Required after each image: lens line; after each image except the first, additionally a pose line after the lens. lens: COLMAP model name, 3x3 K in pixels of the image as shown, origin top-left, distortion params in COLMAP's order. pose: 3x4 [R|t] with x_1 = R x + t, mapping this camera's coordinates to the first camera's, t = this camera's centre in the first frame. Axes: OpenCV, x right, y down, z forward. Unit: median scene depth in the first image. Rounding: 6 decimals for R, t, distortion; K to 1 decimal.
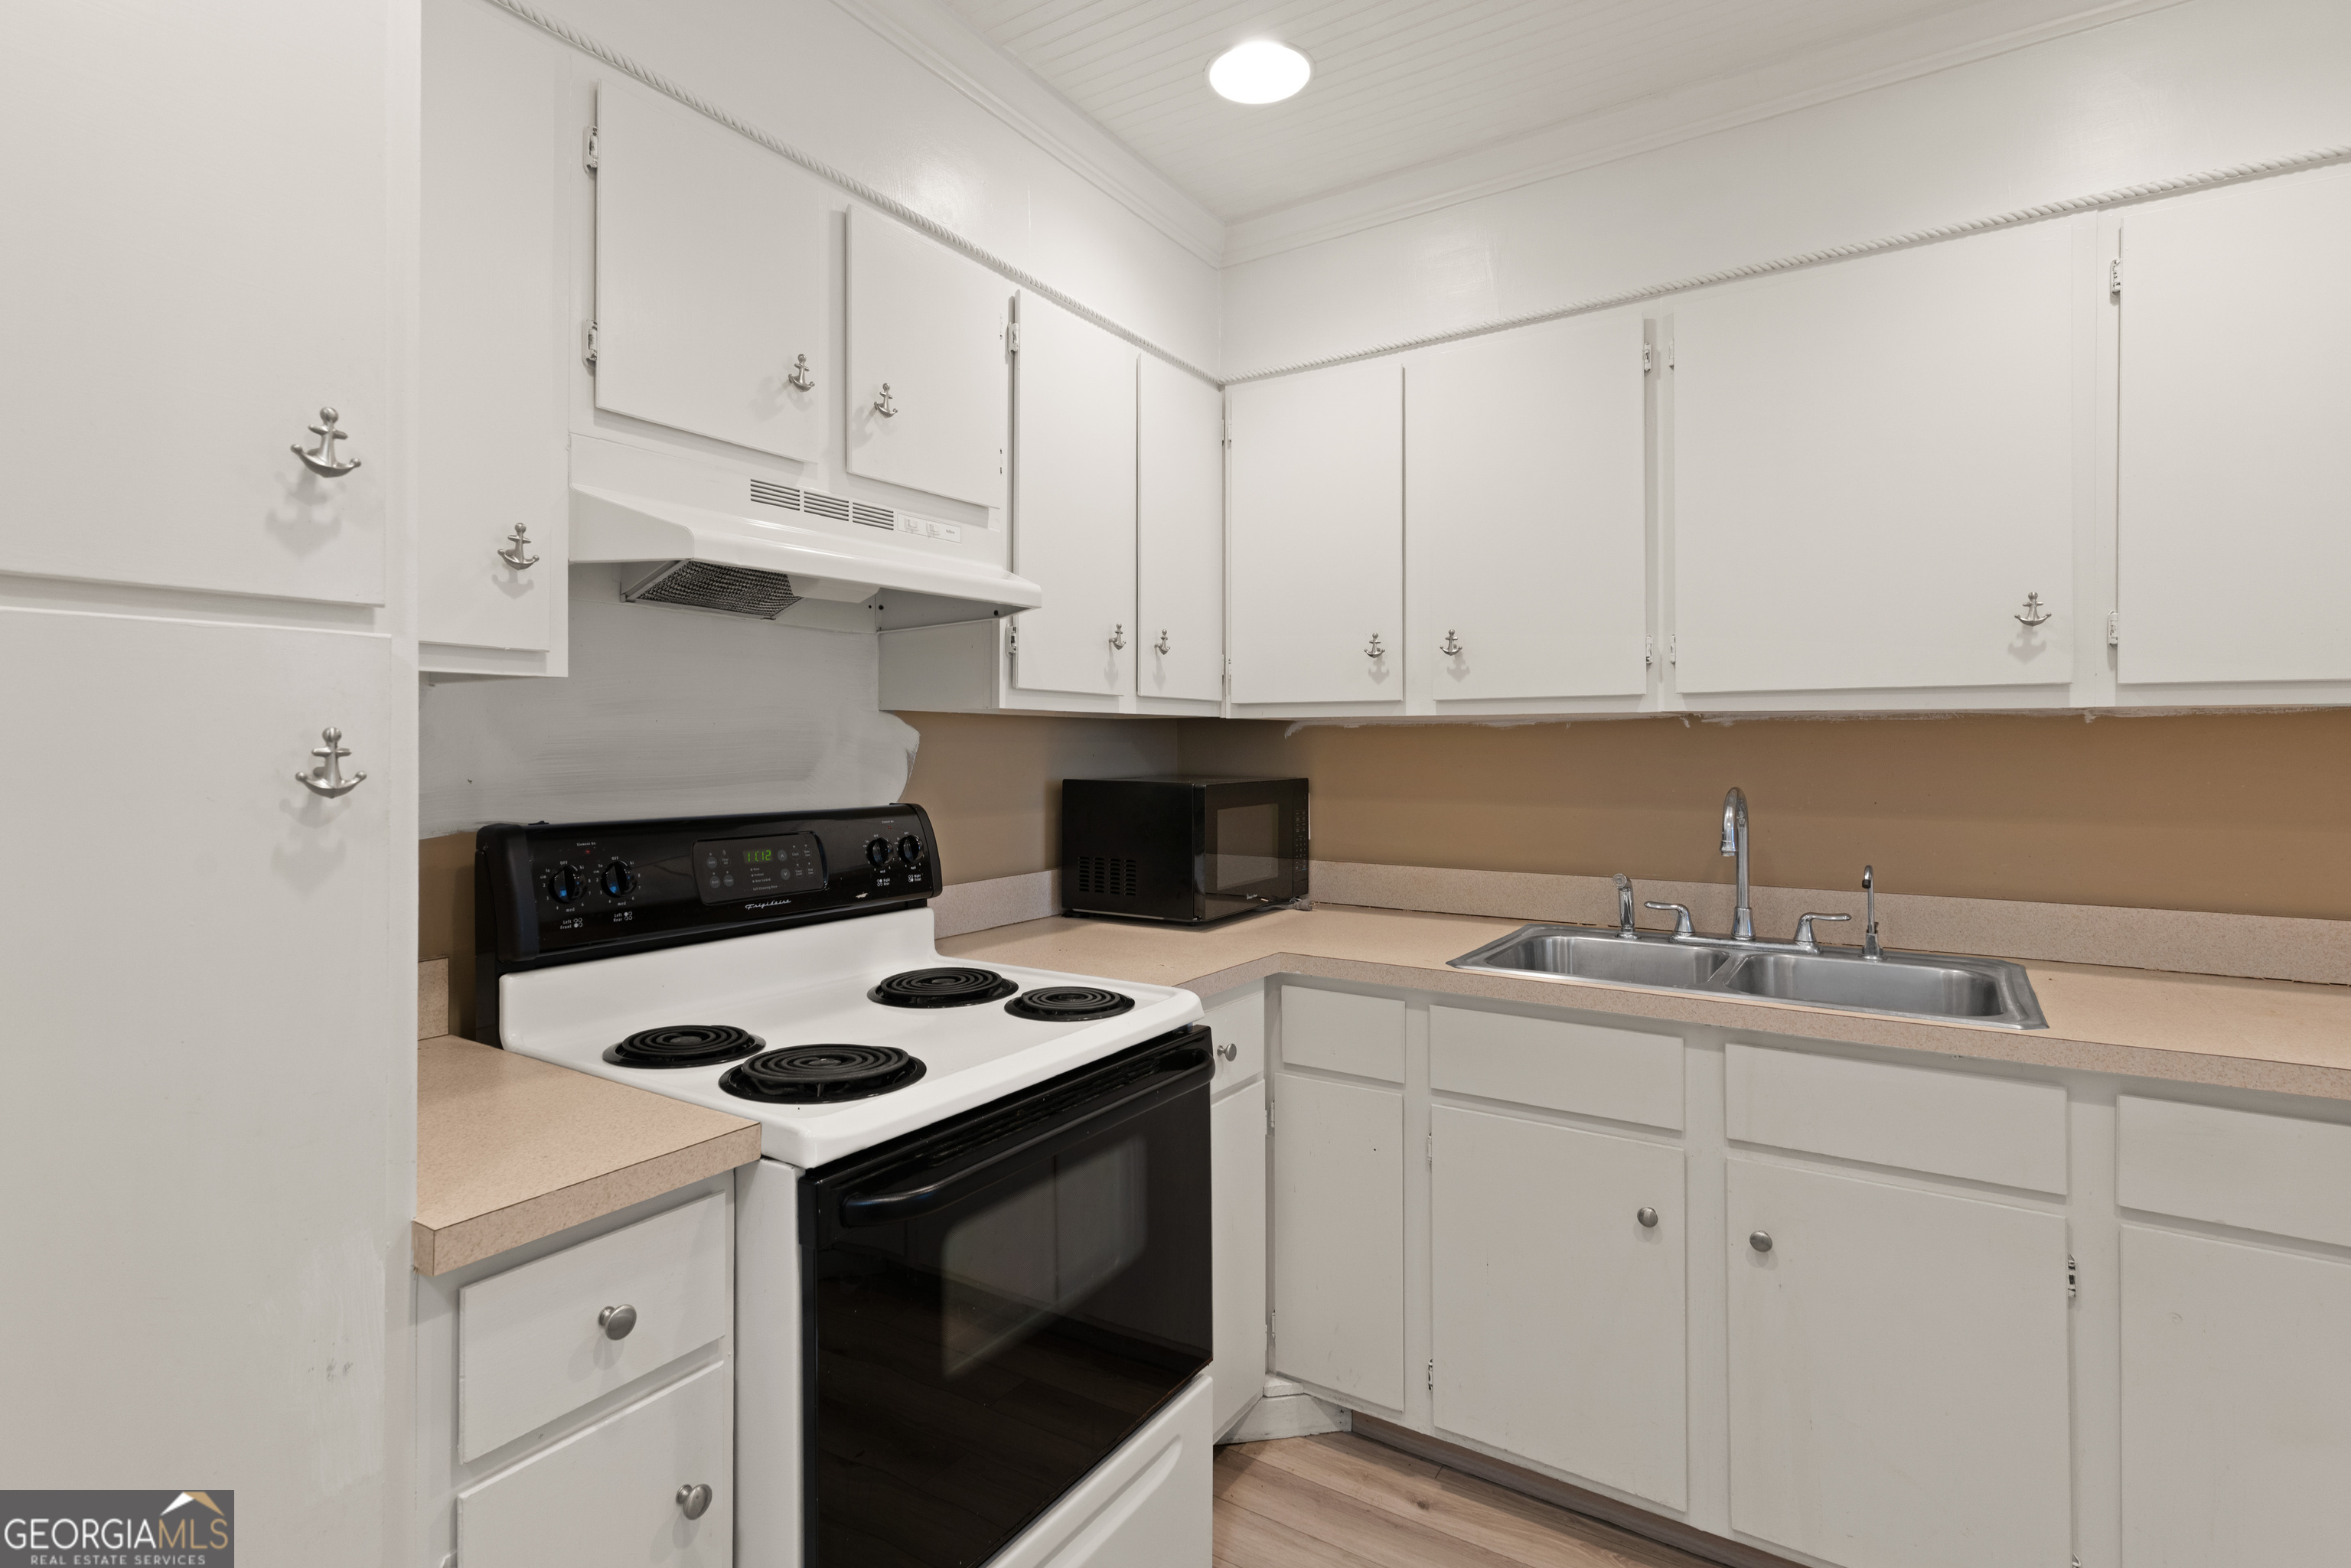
lens RADIAL K [[1139.2, 0, 1160.8], [0, 1139.2, 749.9], [0, 0, 1]] dist [0.001002, 0.000852]
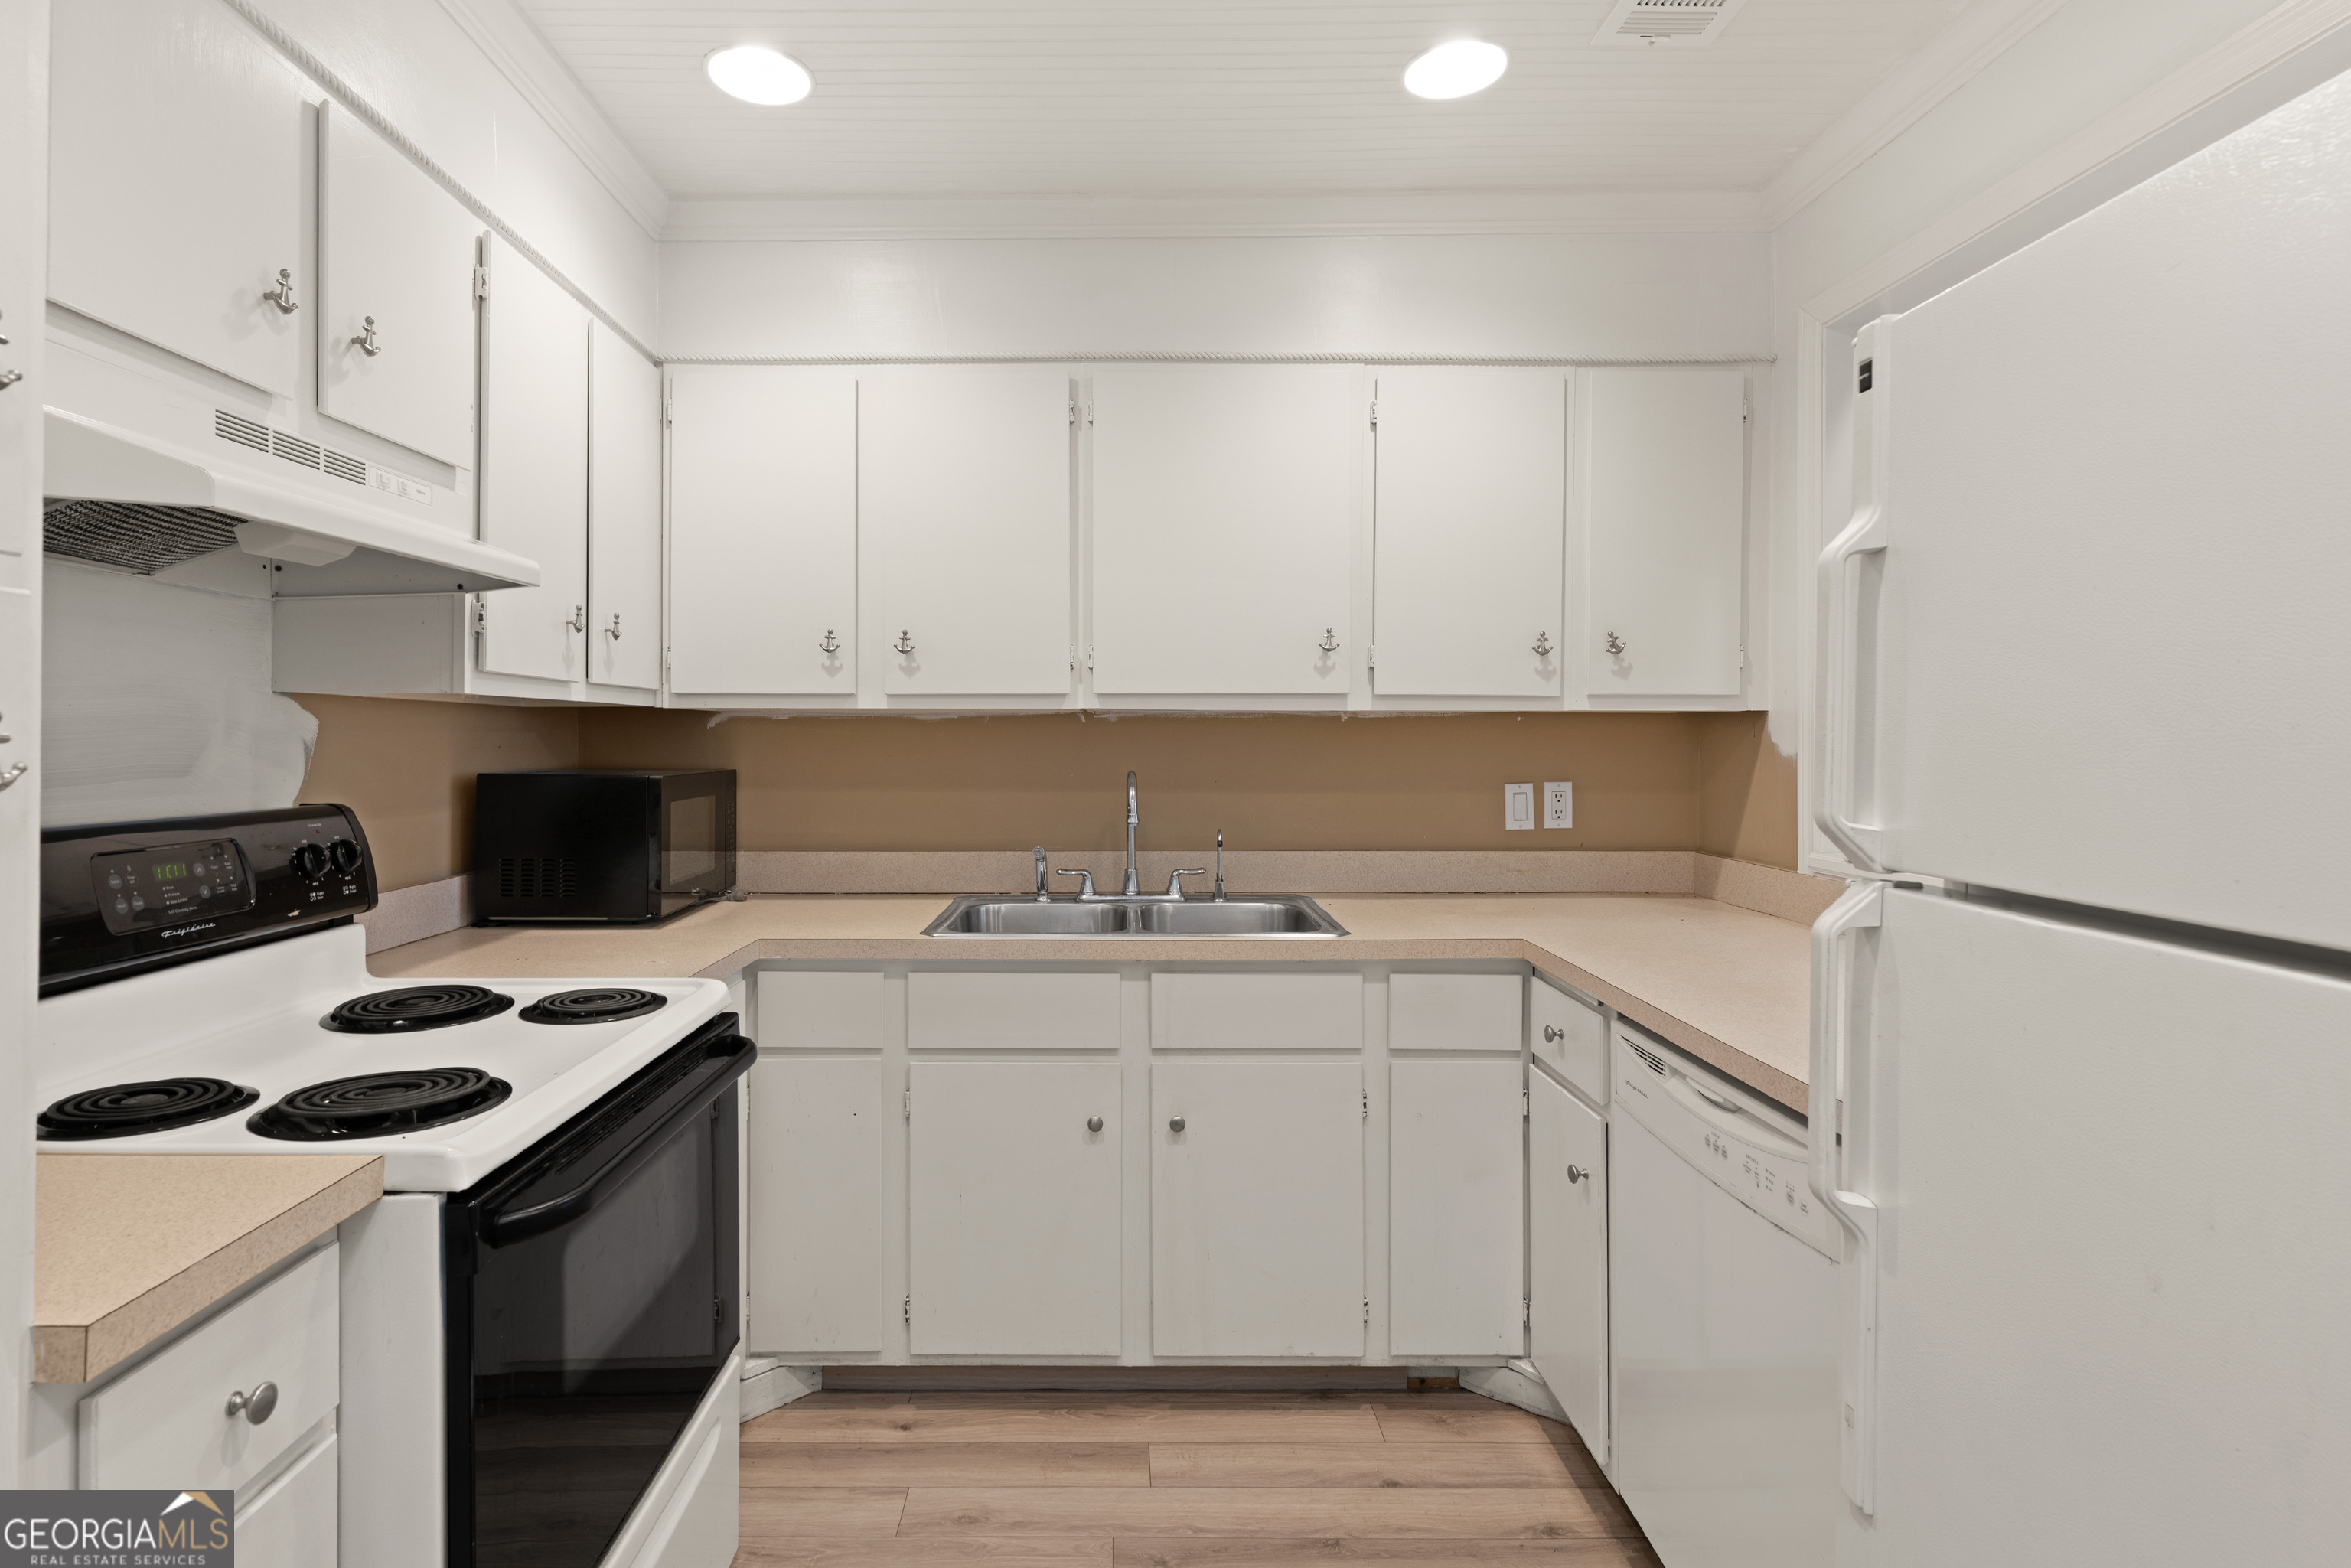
lens RADIAL K [[1165.8, 0, 1110.0], [0, 1165.8, 748.8], [0, 0, 1]] dist [-0.003387, -0.000073]
pose [[0.834985, -0.003182, 0.550263, -0.218875], [0.000328, 0.999986, 0.005285, 0.002362], [-0.550272, -0.004232, 0.834975, -0.042557]]
